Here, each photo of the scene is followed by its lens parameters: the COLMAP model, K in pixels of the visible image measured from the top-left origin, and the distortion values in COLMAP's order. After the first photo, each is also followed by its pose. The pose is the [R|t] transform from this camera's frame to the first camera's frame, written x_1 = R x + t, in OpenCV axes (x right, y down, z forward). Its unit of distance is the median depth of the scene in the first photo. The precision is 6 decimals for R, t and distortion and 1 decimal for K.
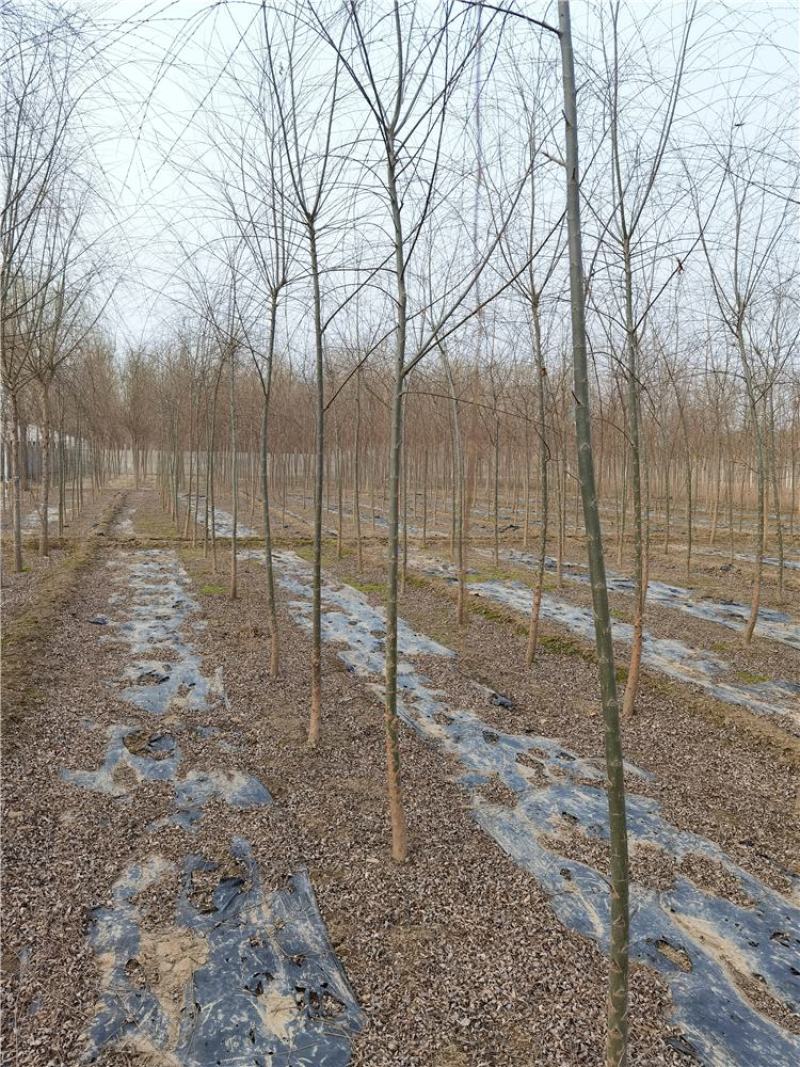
lens RADIAL K [[836.7, 0, 400.0], [0, 836.7, 533.5], [0, 0, 1]] dist [0.039581, -0.035750]
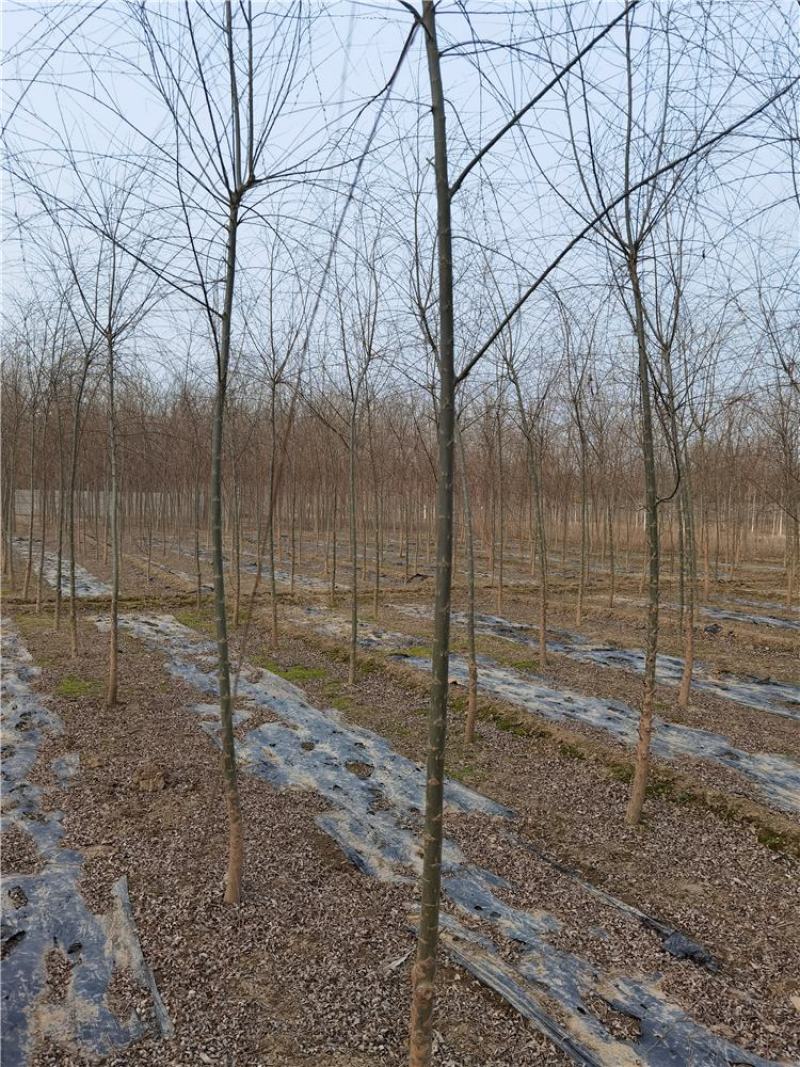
lens RADIAL K [[823.4, 0, 400.0], [0, 823.4, 533.5], [0, 0, 1]] dist [-0.001554, 0.006276]
pose [[0.982086, -0.004574, 0.188380, -0.107500], [0.013411, 0.998867, -0.045664, -0.030528], [-0.187958, 0.047373, 0.981034, 0.340141]]
